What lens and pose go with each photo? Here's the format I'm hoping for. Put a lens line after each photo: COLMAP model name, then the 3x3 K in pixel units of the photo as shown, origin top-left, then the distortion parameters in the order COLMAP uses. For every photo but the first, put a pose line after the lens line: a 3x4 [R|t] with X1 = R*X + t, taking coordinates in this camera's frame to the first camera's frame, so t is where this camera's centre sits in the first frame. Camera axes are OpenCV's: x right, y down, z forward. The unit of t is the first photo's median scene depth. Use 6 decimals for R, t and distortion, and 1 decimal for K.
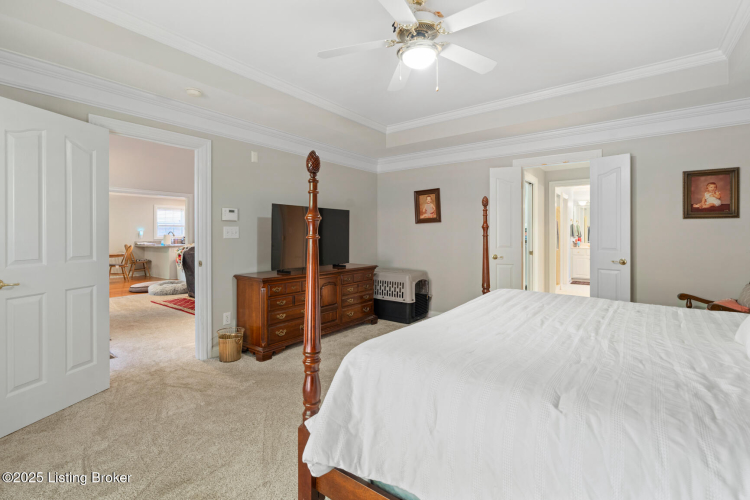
lens RADIAL K [[346.2, 0, 366.3], [0, 346.2, 246.2], [0, 0, 1]] dist [-0.003811, -0.000047]
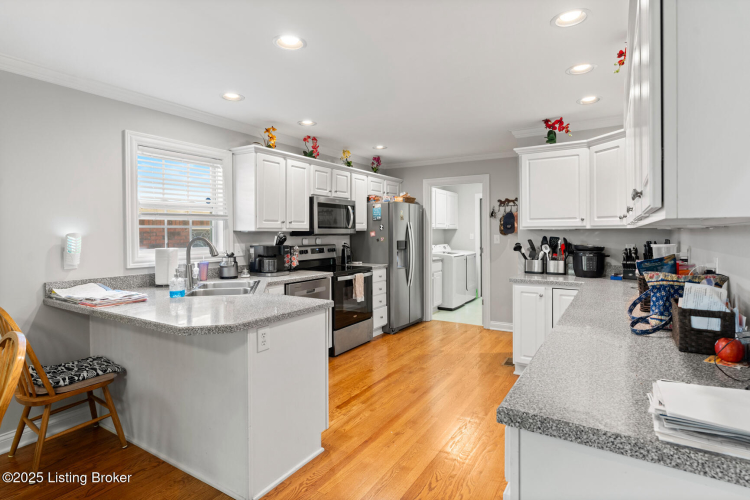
lens RADIAL K [[384.6, 0, 369.5], [0, 384.6, 236.1], [0, 0, 1]] dist [0.002217, 0.000022]
pose [[0.994041, -0.002870, 0.108969, -0.501209], [0.005117, 0.999780, -0.020353, -0.039550], [-0.108886, 0.020790, 0.993837, 0.747367]]
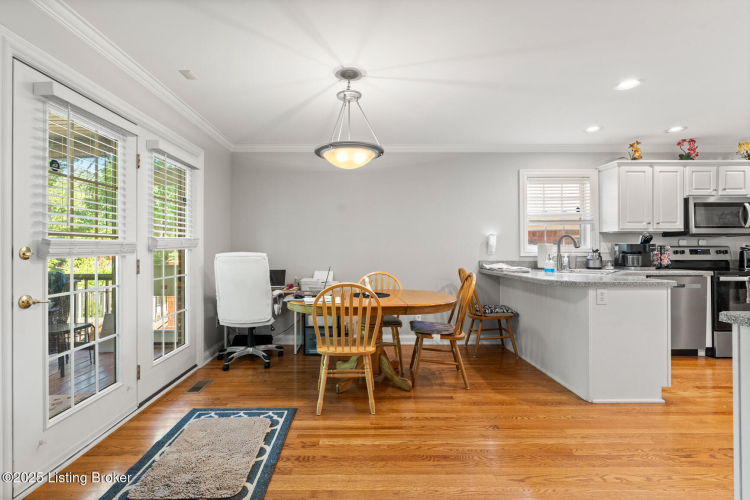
lens RADIAL K [[346.2, 0, 366.3], [0, 346.2, 246.2], [0, 0, 1]] dist [-0.003811, -0.000047]
pose [[0.629589, -0.004980, -0.776913, -0.442557], [-0.023332, 0.999407, -0.025314, -0.018219], [0.776578, 0.034064, 0.629099, 0.646562]]
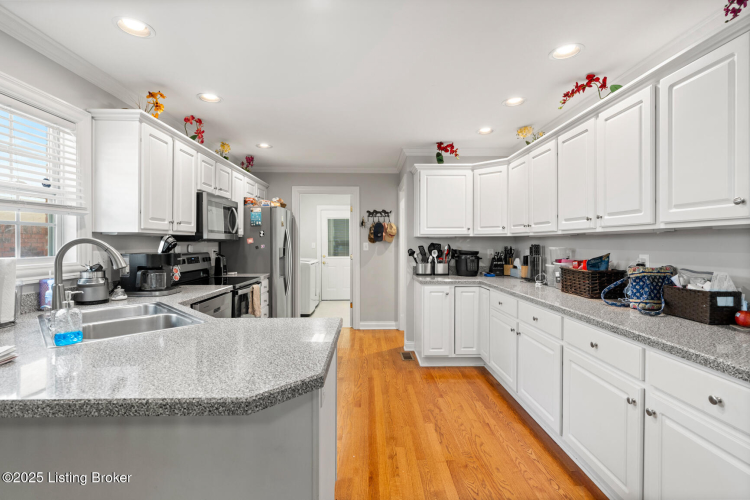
lens RADIAL K [[346.2, 0, 366.3], [0, 346.2, 246.2], [0, 0, 1]] dist [-0.003811, -0.000047]
pose [[0.772437, -0.001879, 0.635088, -0.599017], [0.016245, 0.999727, -0.016800, -0.036986], [-0.634883, 0.023294, 0.772257, 0.848222]]
